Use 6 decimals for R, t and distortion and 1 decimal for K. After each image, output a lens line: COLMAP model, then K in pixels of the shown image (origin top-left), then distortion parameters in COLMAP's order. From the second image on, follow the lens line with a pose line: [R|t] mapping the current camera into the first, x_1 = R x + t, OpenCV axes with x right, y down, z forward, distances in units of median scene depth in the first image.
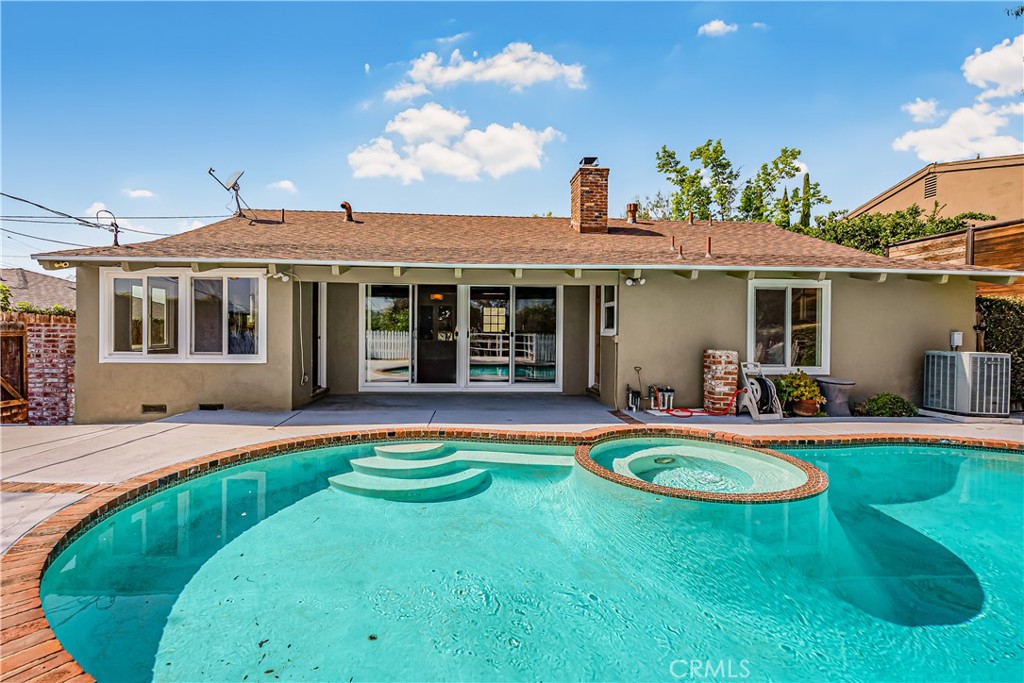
lens RADIAL K [[469.5, 0, 511.2], [0, 469.5, 337.3], [0, 0, 1]] dist [-0.008587, -0.000141]
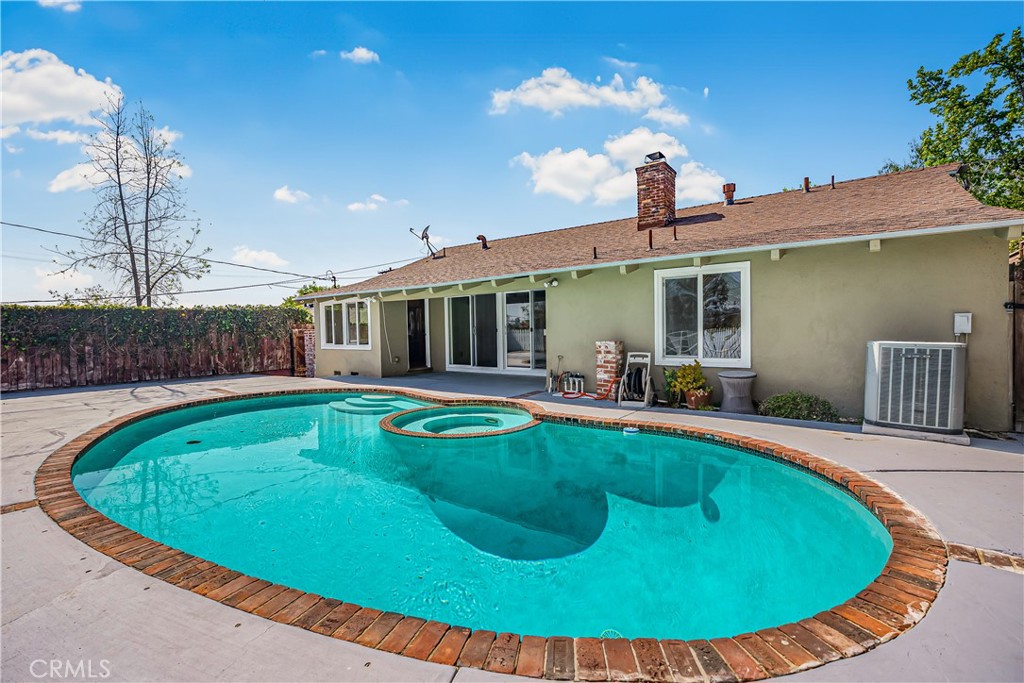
lens RADIAL K [[469.5, 0, 512.8], [0, 469.5, 350.7], [0, 0, 1]] dist [-0.008587, -0.000141]
pose [[0.754275, 0.007854, -0.656512, 0.952880], [0.016421, 0.999390, 0.030822, 0.011890], [0.656354, -0.034028, 0.753685, 0.029104]]
